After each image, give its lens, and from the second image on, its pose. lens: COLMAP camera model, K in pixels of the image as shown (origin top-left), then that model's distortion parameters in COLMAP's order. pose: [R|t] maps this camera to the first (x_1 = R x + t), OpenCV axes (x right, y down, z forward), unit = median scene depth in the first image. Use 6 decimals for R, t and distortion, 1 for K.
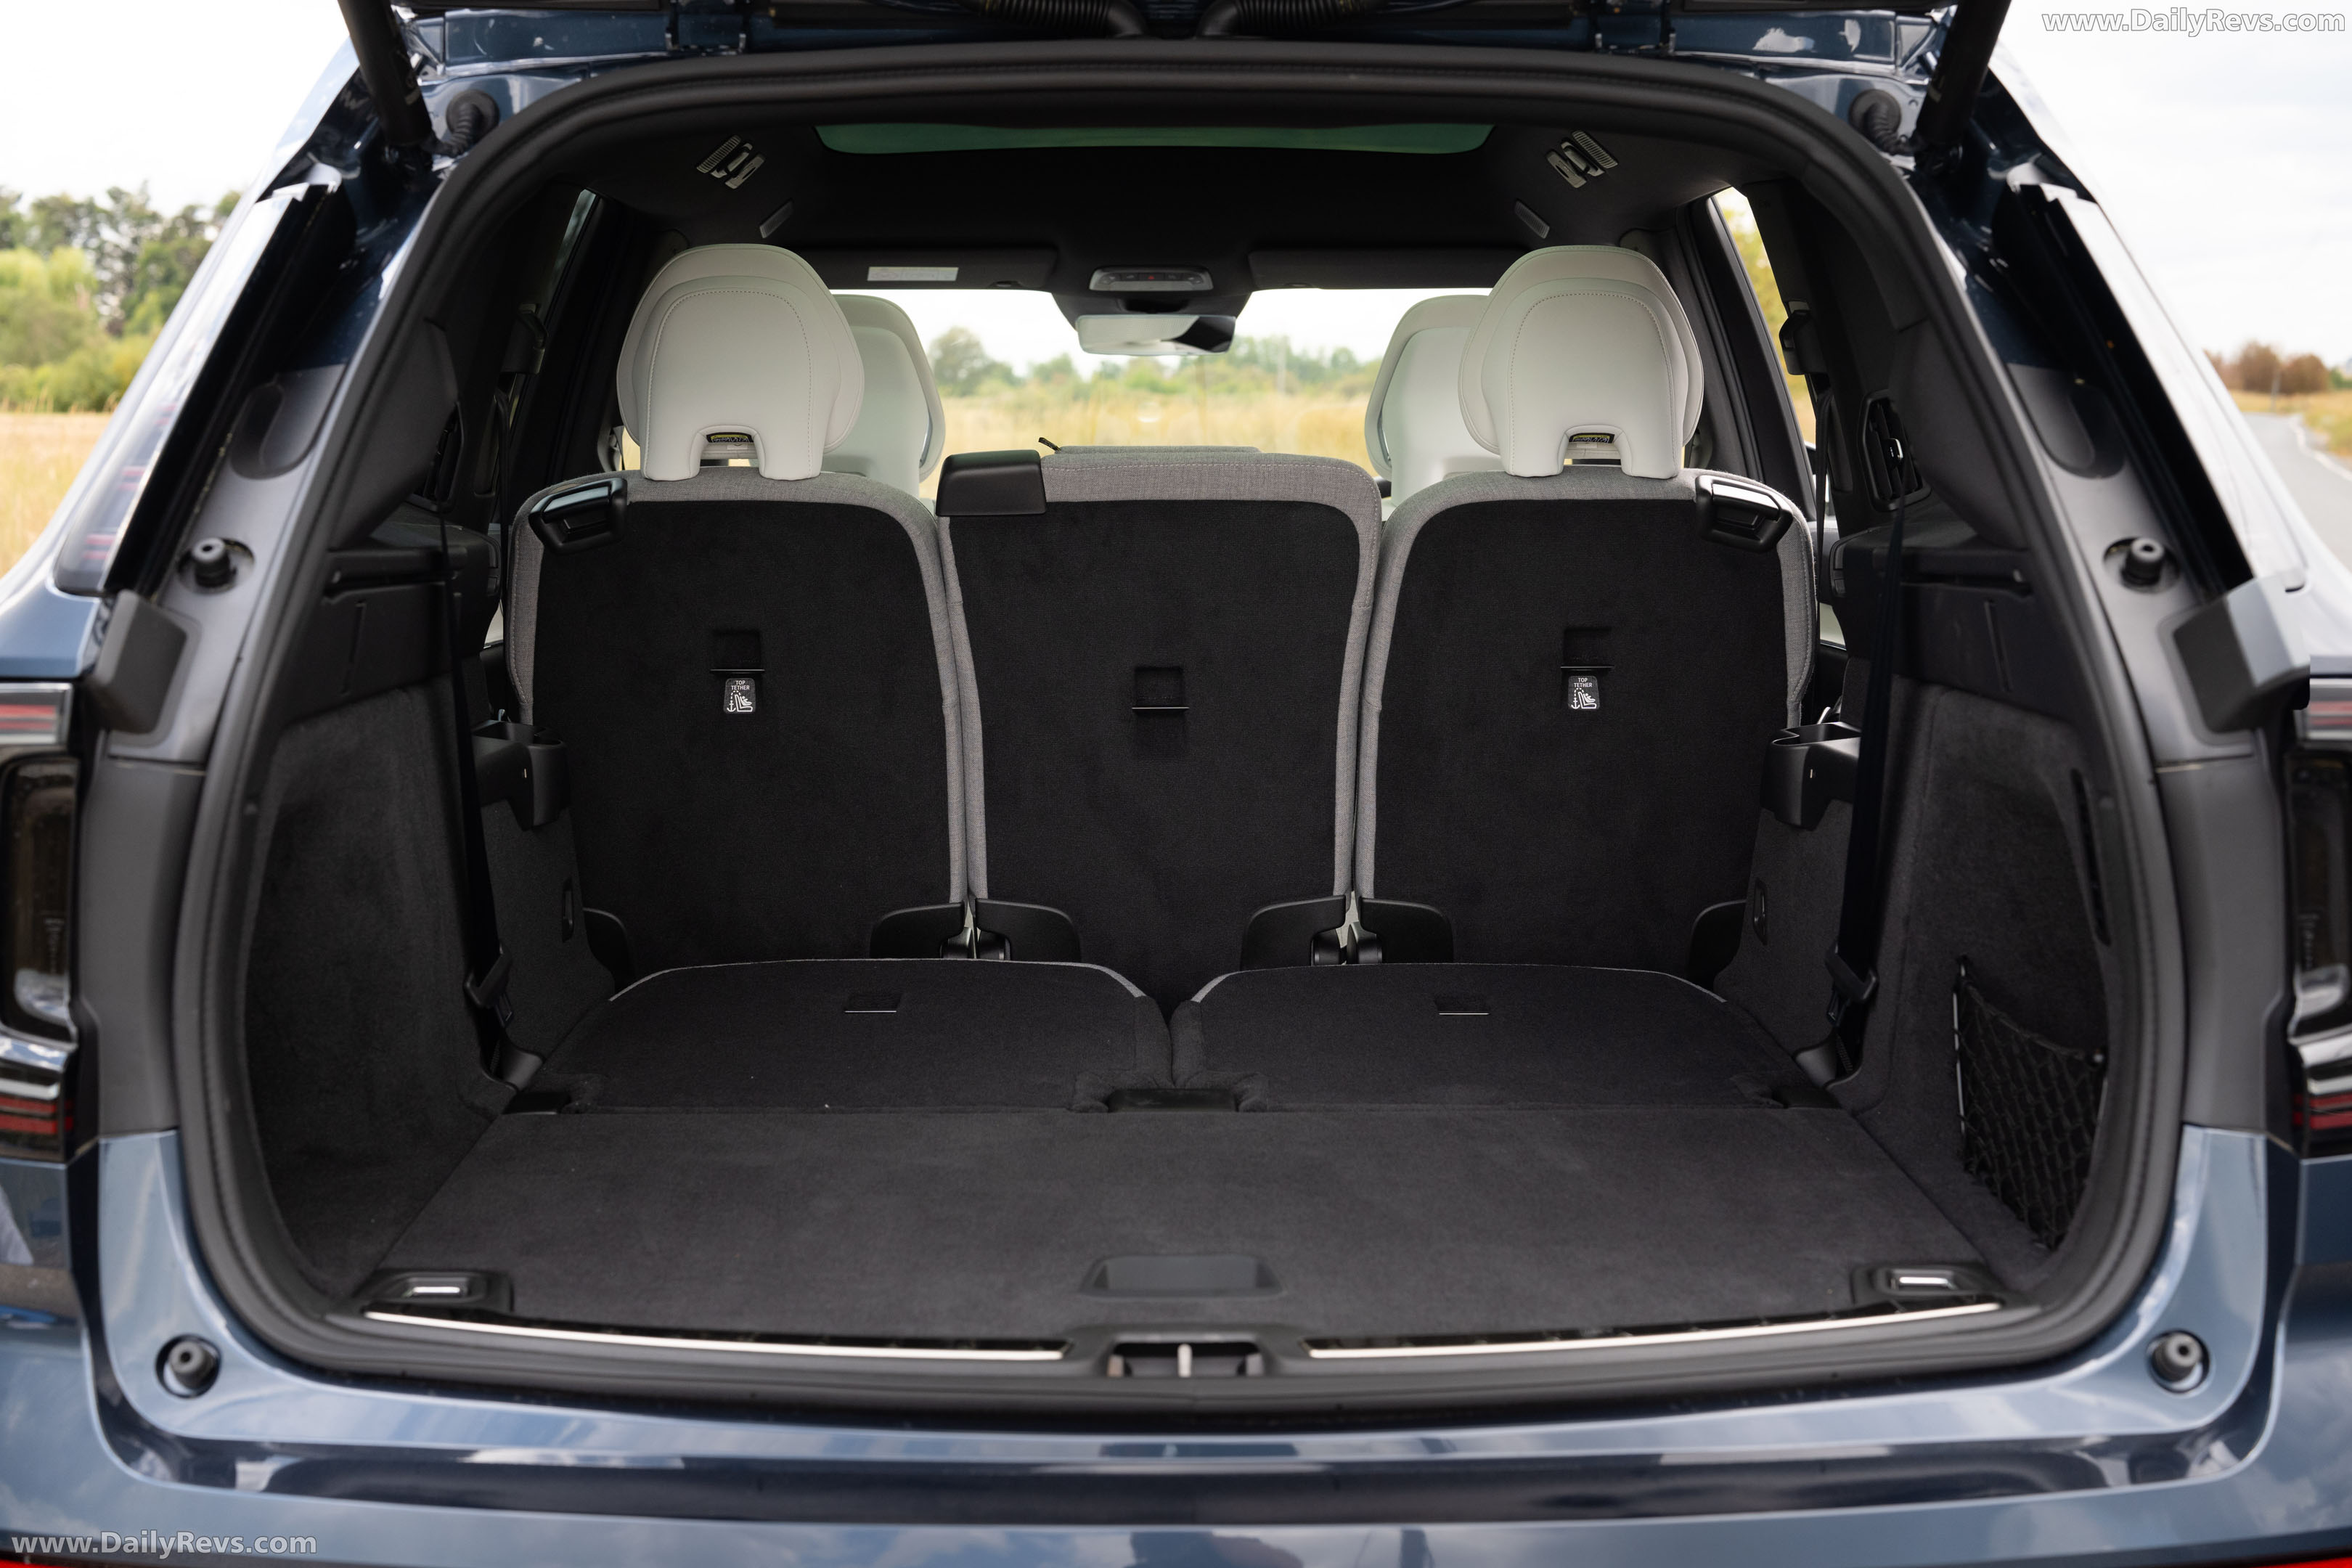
lens RADIAL K [[3392.9, 0, 1159.5], [0, 3392.9, 778.5], [0, 0, 1]] dist [0.024567, 0.000000]
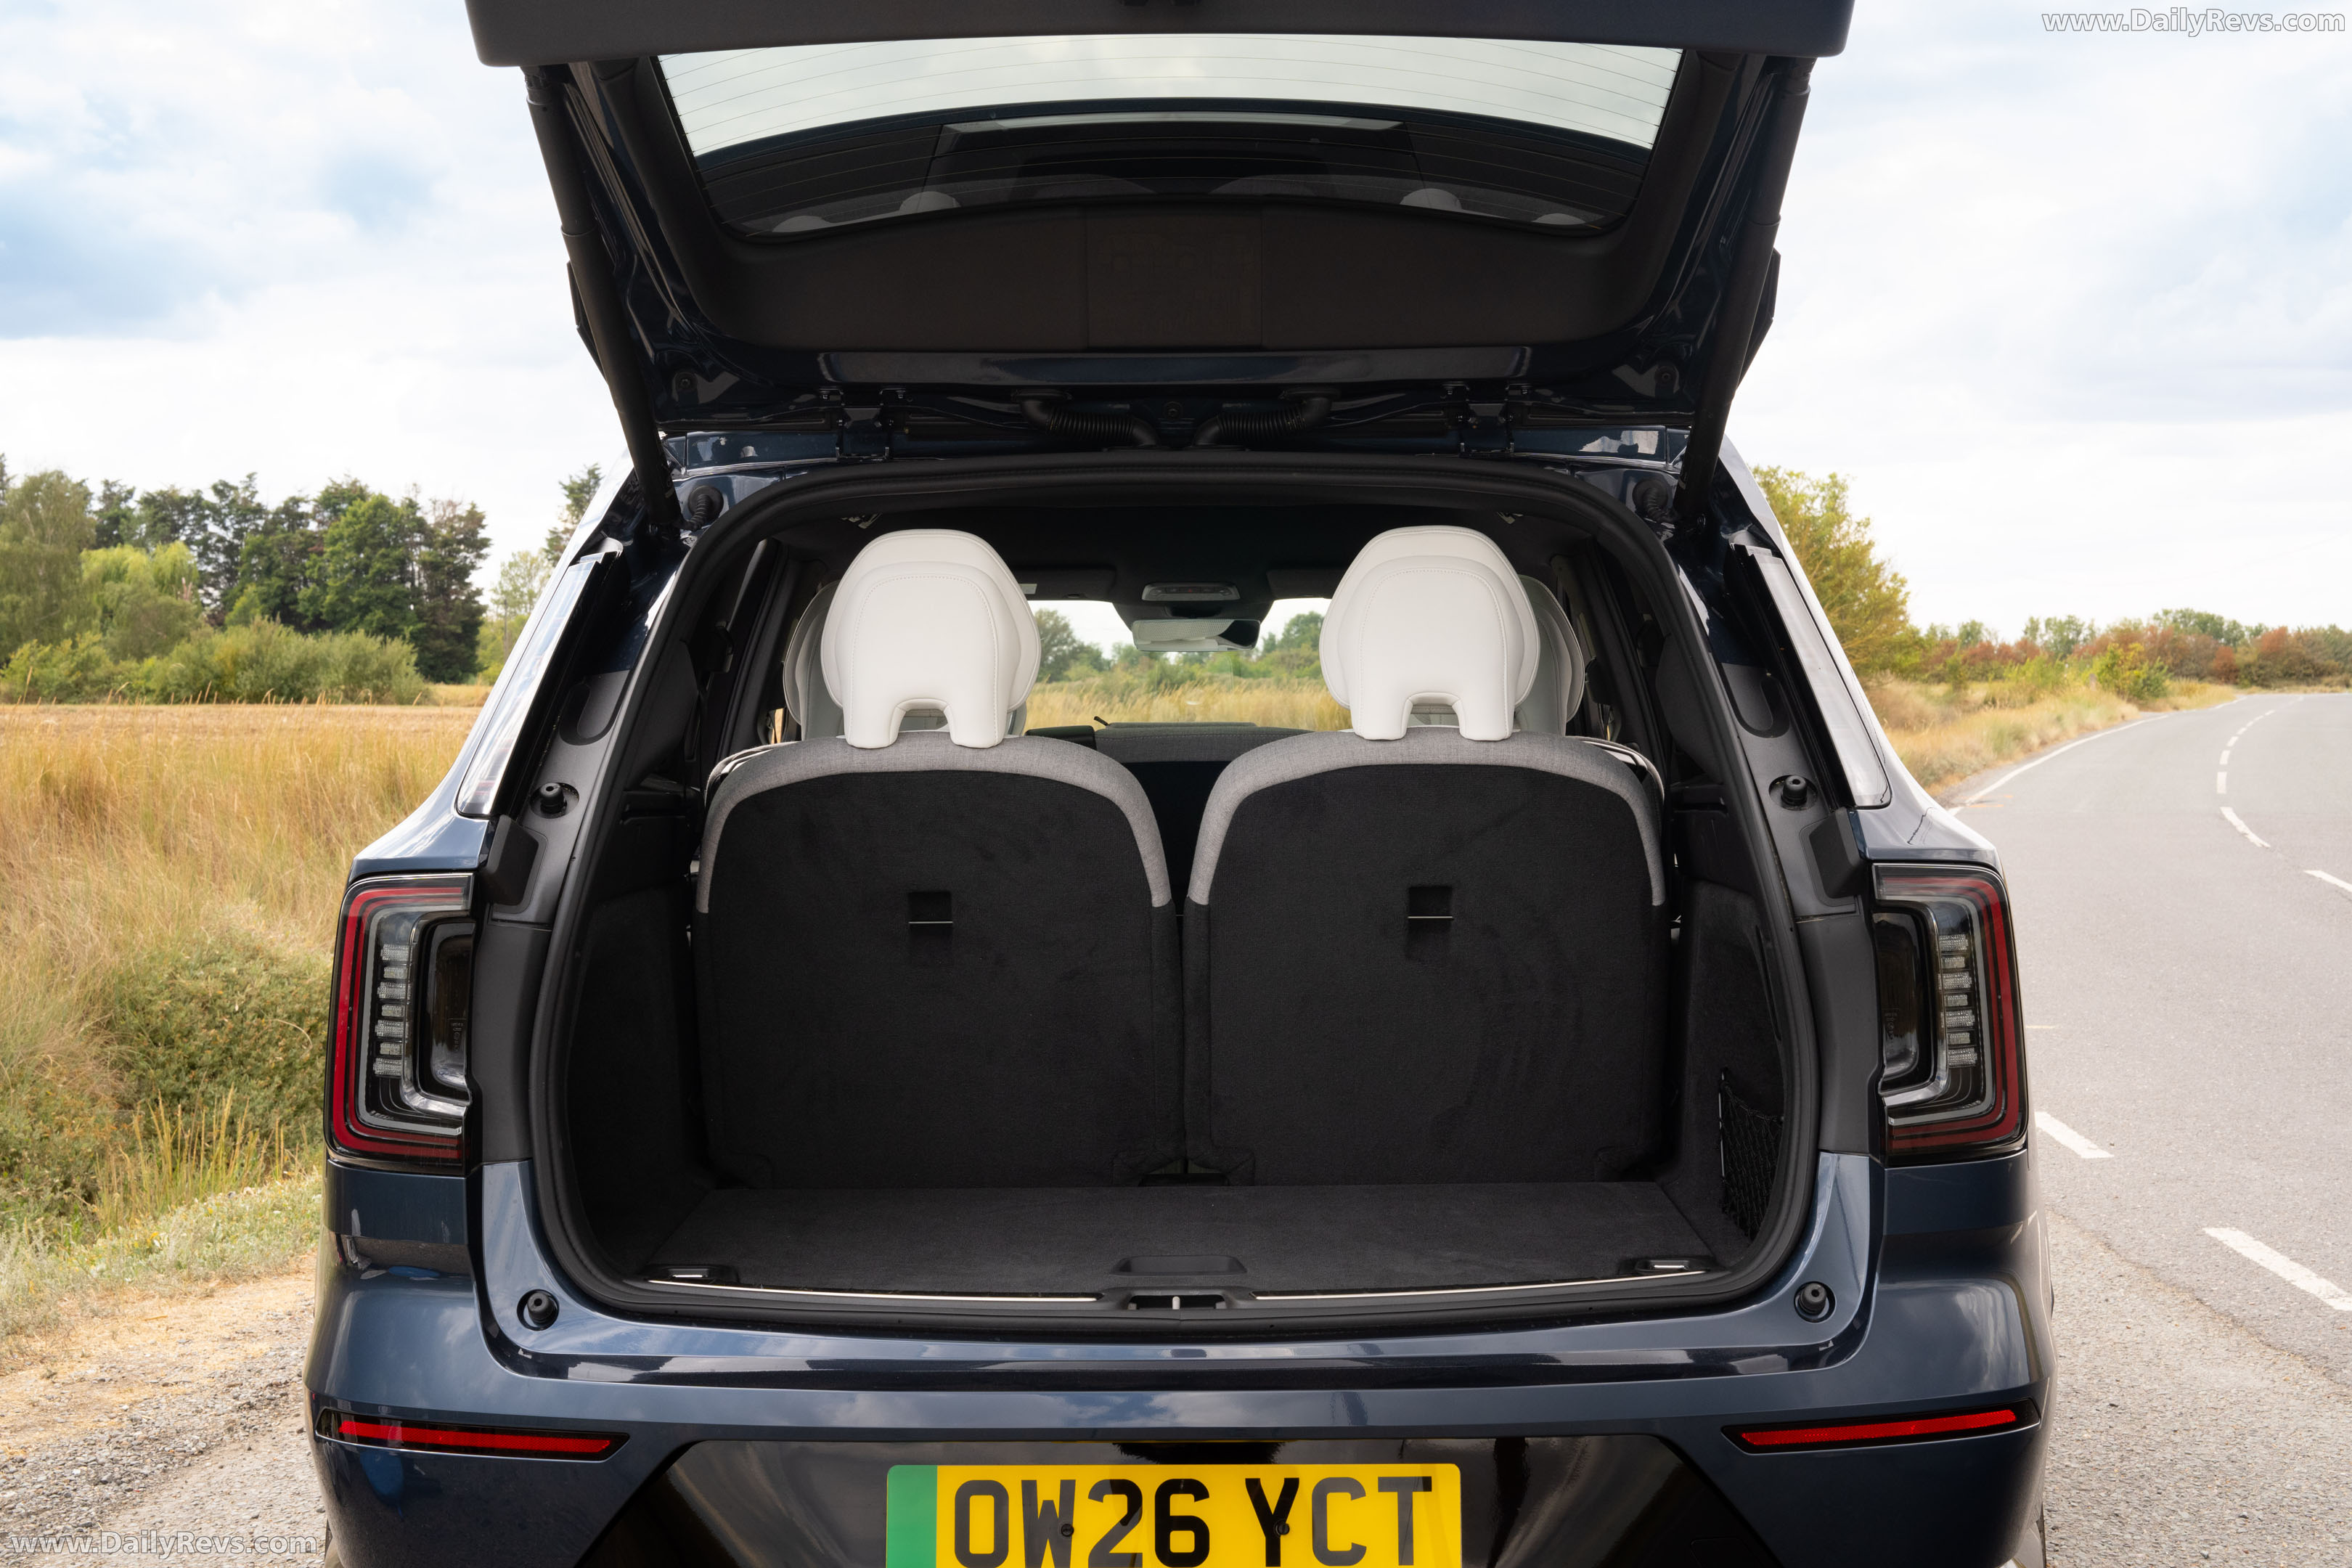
lens RADIAL K [[3392.9, 0, 1183.2], [0, 3392.9, 790.0], [0, 0, 1]] dist [0.024567, 0.000000]
pose [[0.999801, -0.005554, -0.019183, 0.037252], [0.004012, 0.996827, -0.079500, 0.053360], [0.019564, 0.079408, 0.996650, -0.504149]]
